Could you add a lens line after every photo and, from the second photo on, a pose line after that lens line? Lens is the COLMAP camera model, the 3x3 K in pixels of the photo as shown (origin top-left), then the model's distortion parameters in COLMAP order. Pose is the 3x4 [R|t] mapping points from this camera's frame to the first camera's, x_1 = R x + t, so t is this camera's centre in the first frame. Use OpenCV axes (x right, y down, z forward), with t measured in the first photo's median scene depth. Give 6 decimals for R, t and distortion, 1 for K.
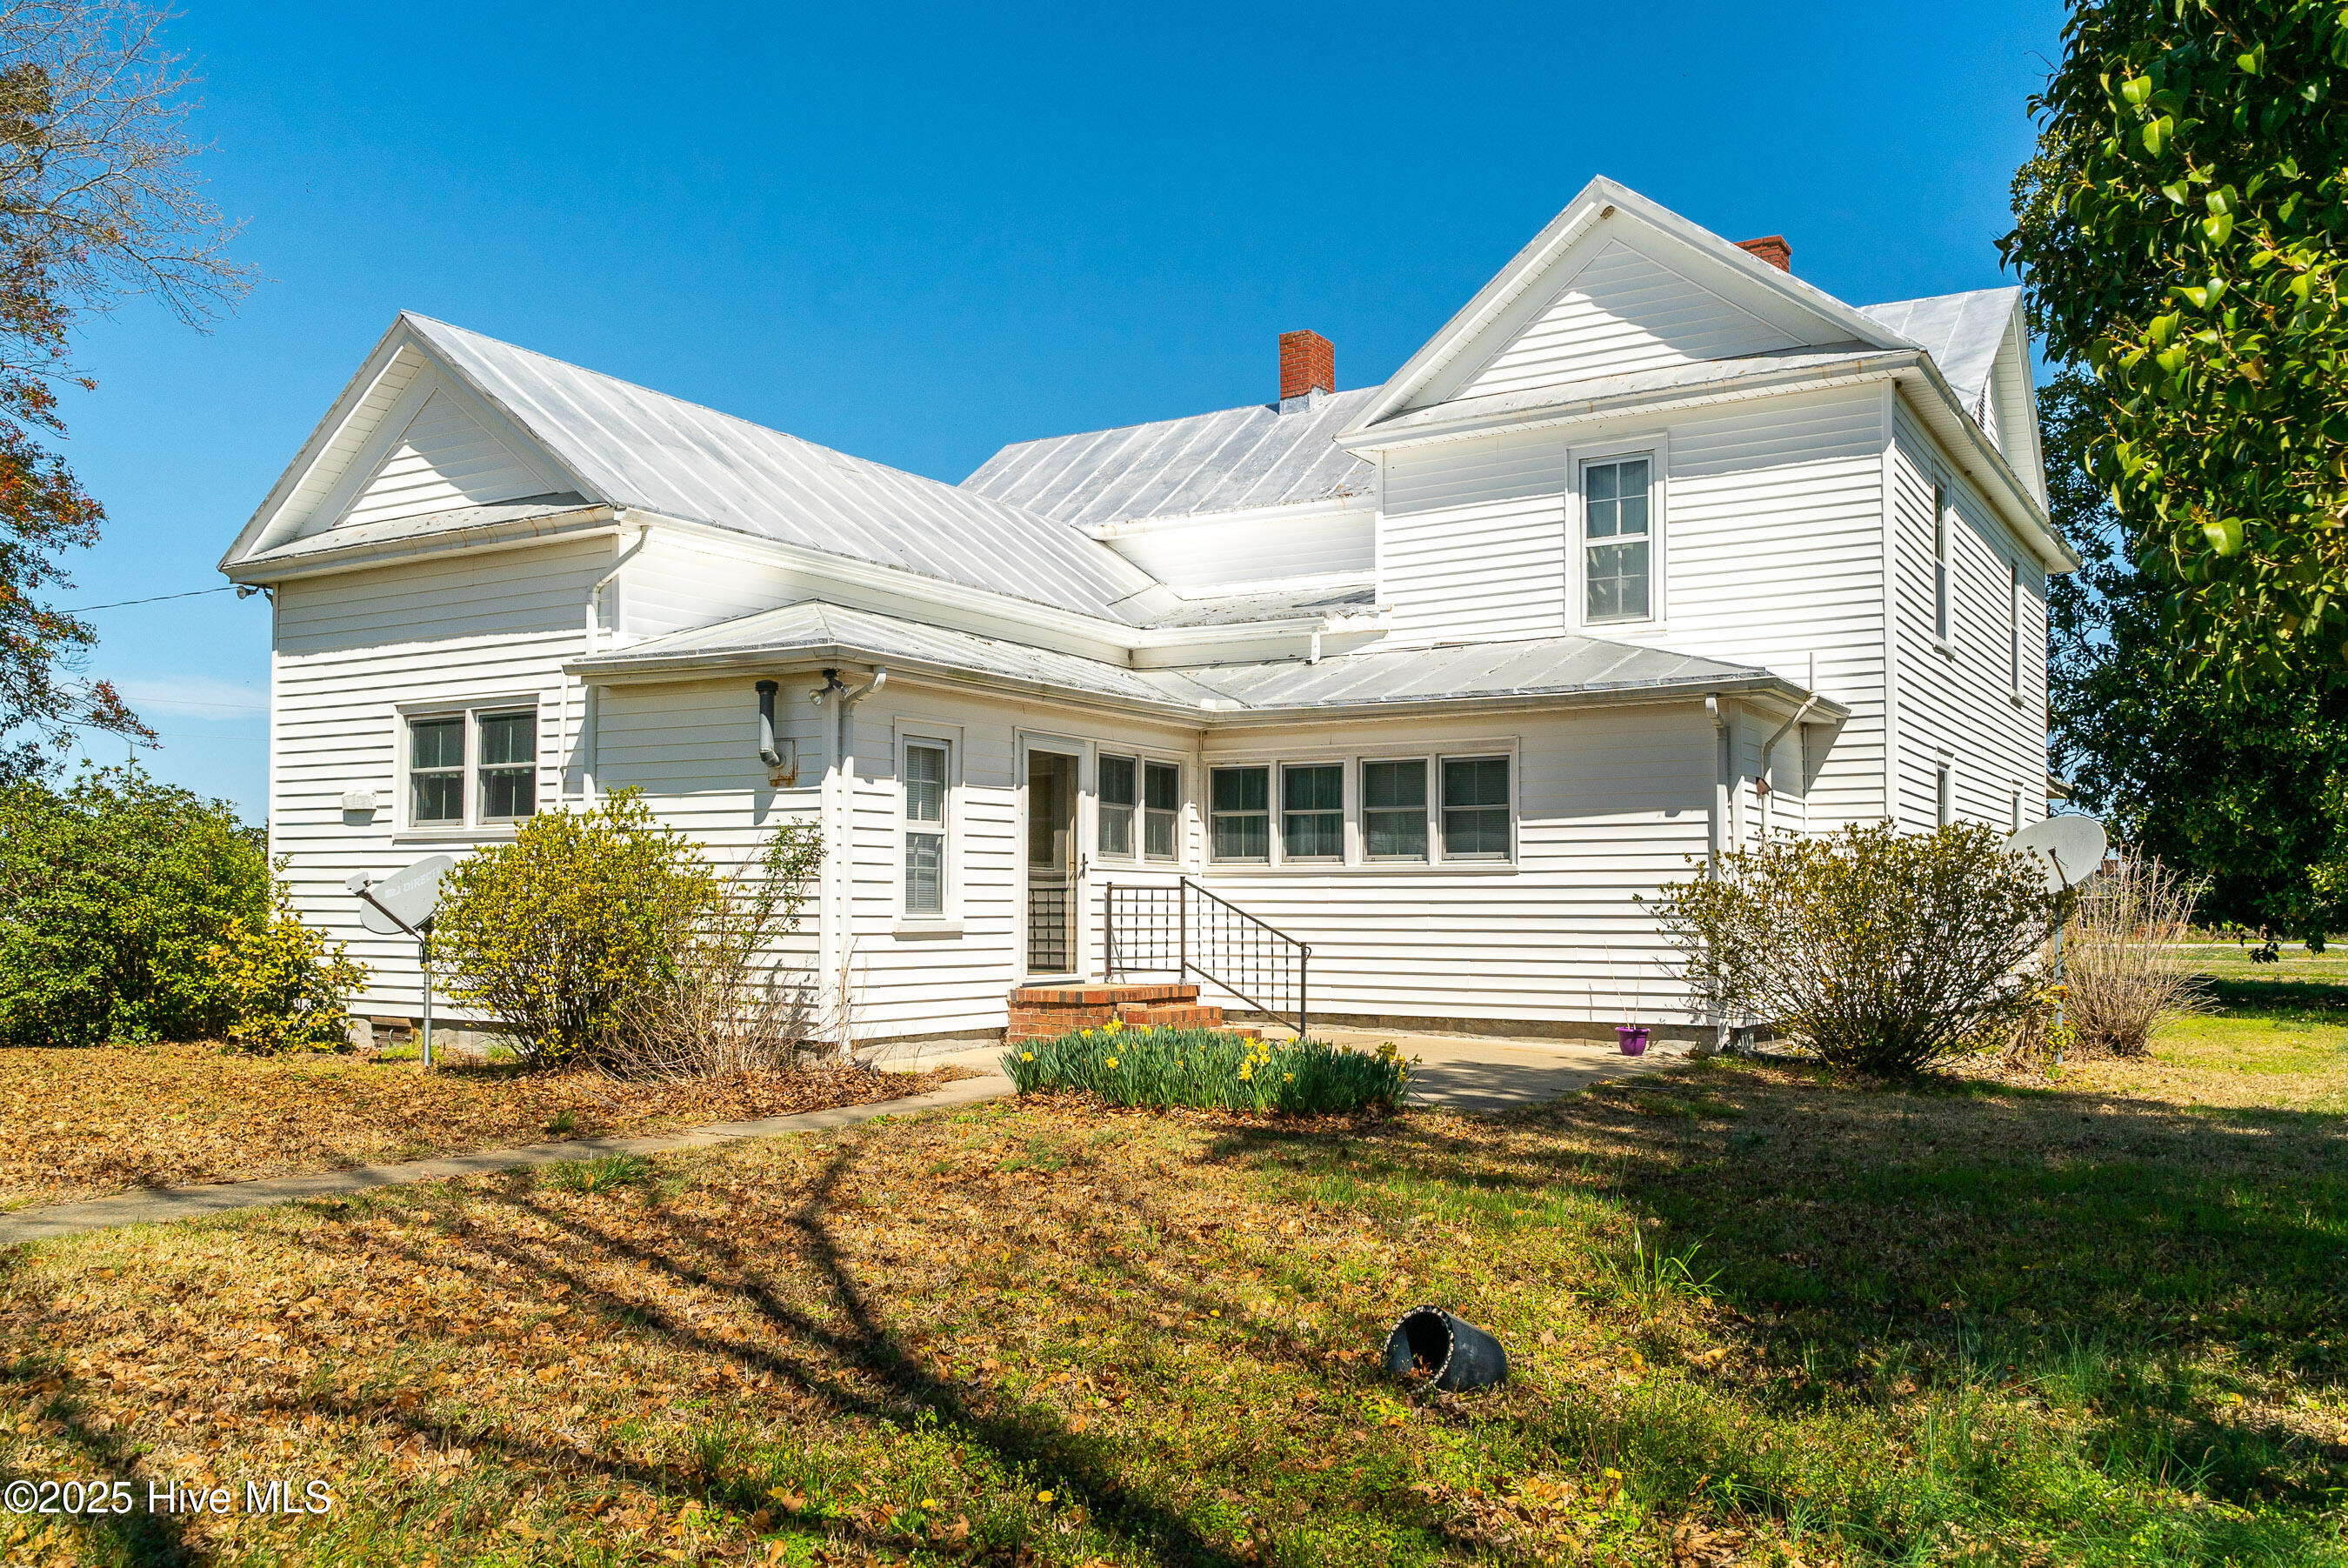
lens RADIAL K [[1917.5, 0, 1171.4], [0, 1917.5, 771.1], [0, 0, 1]] dist [0.009711, -0.011814]
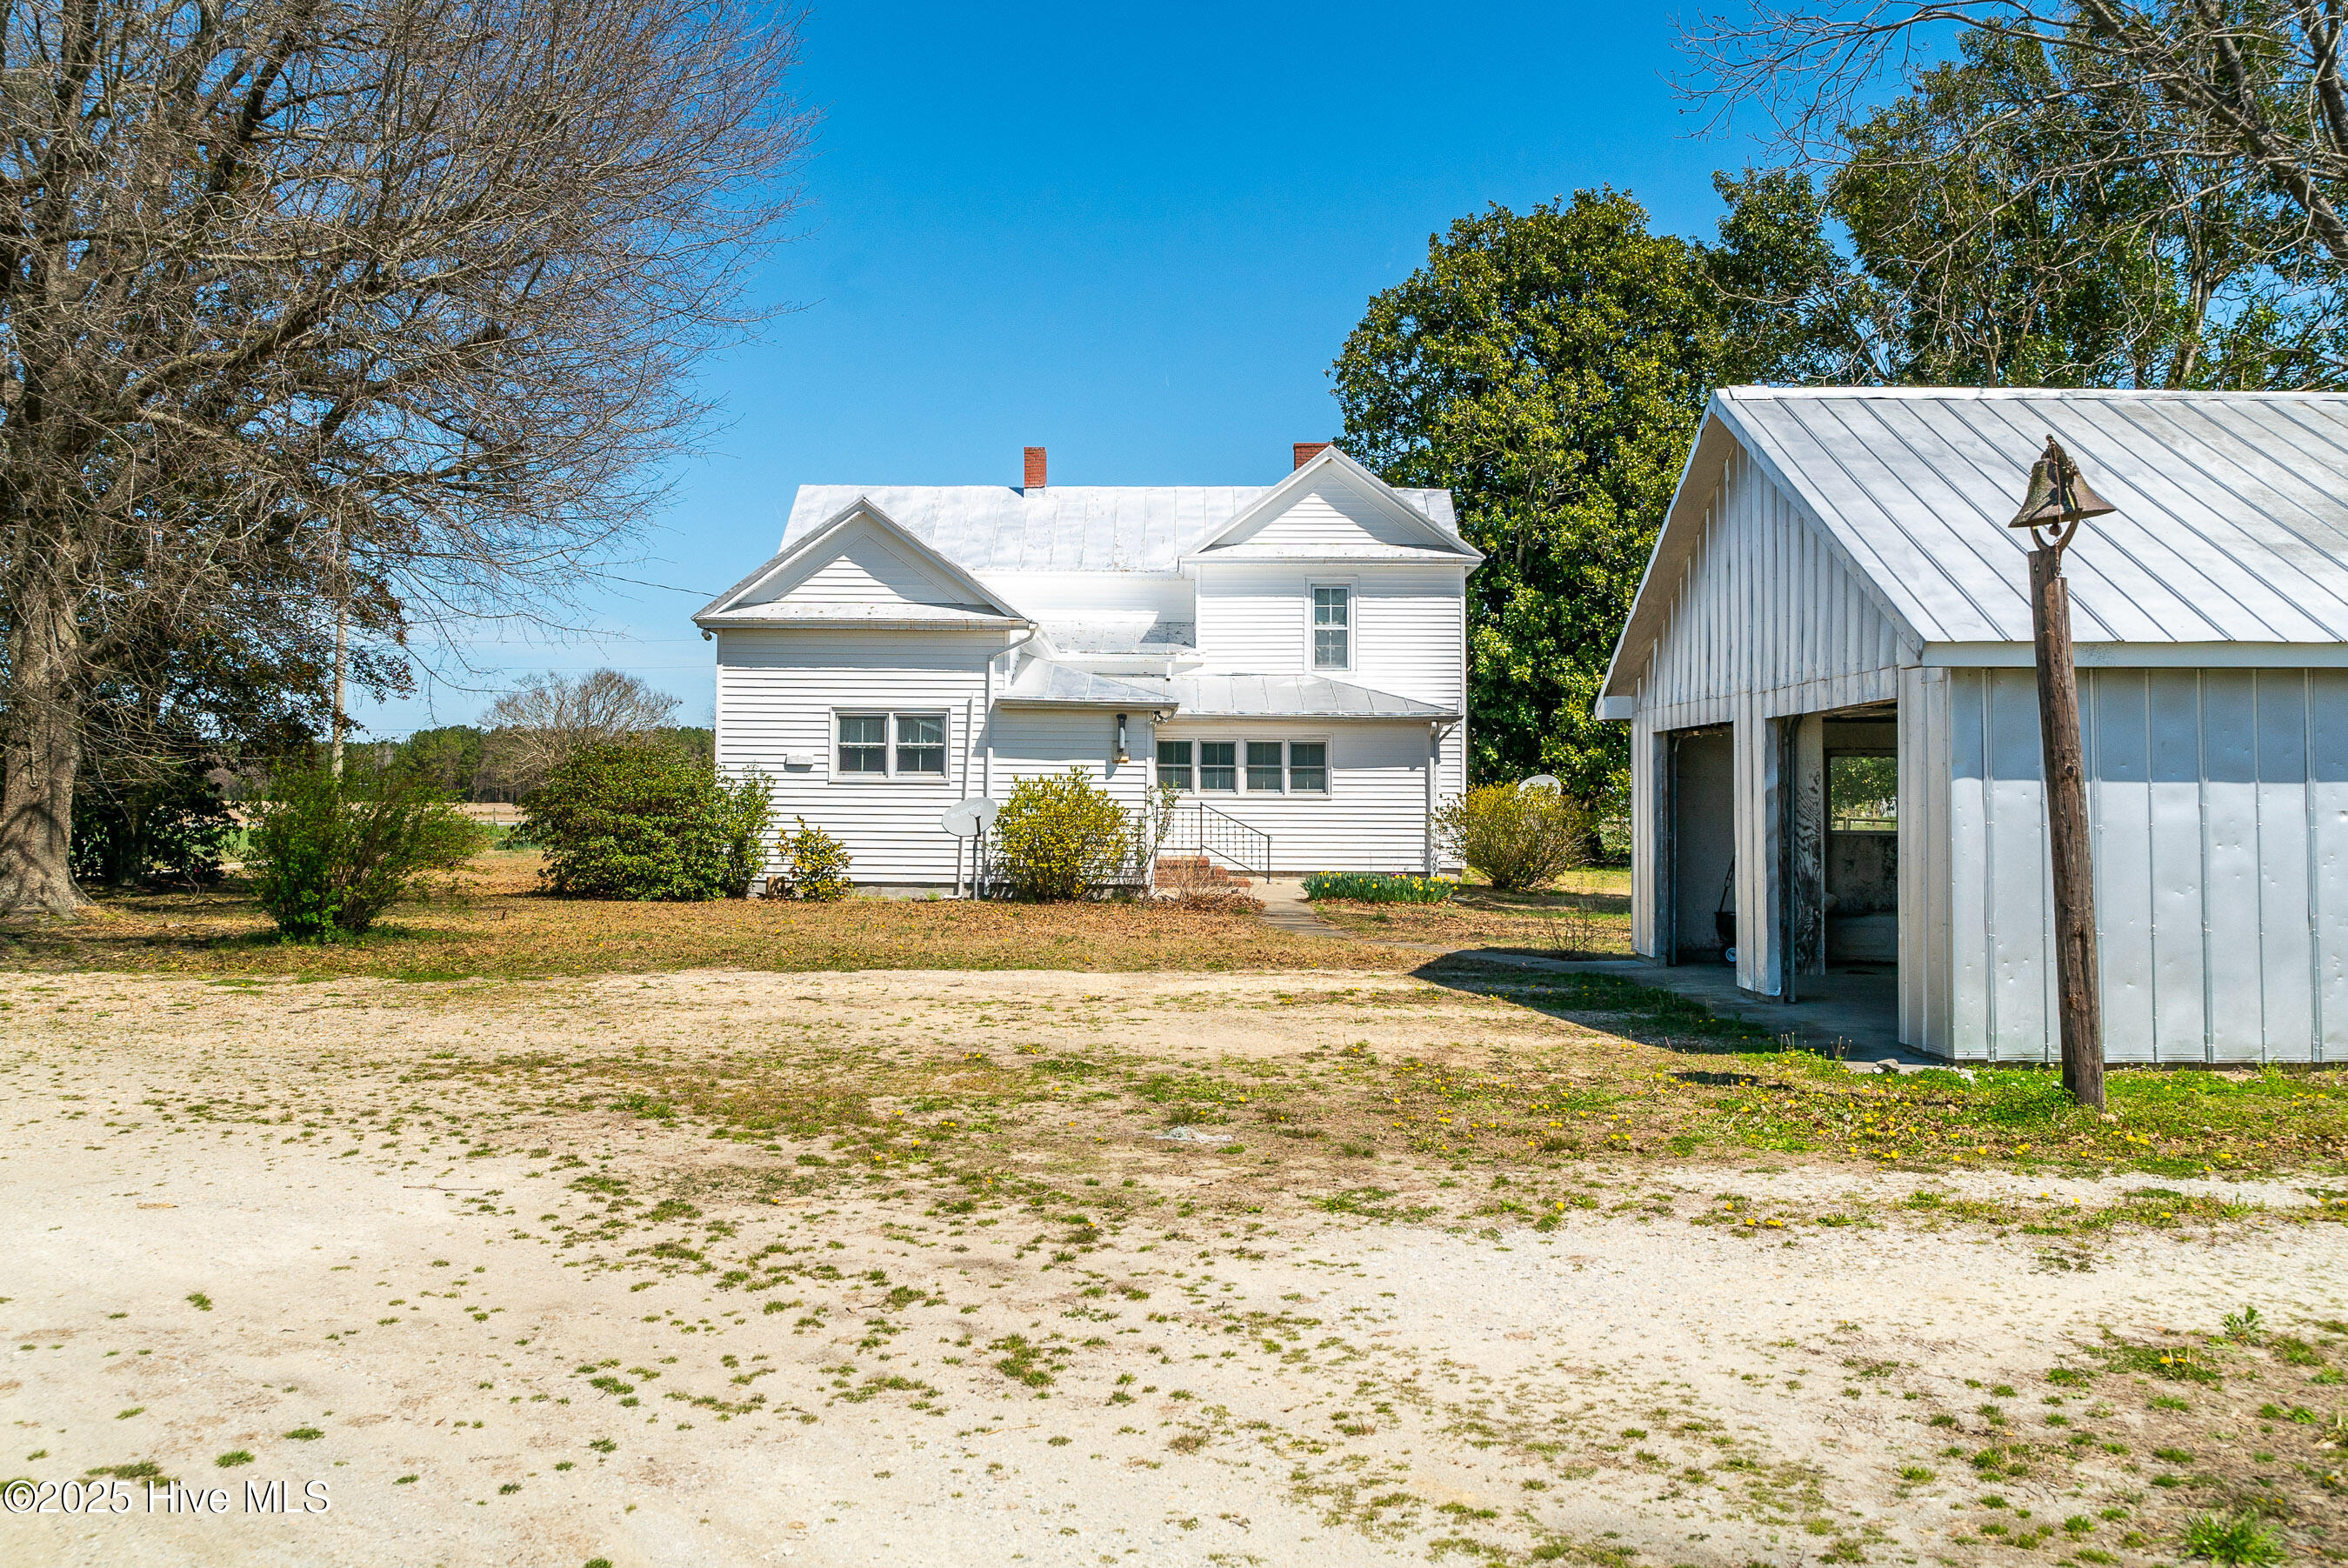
lens RADIAL K [[2001.9, 0, 1097.3], [0, 2001.9, 773.3], [0, 0, 1]] dist [0.195141, 0.002681]
pose [[0.856669, 0.004961, 0.515843, -1.123353], [-0.042920, 0.997172, 0.061687, -0.095362], [-0.514079, -0.074986, 0.854459, -0.699621]]
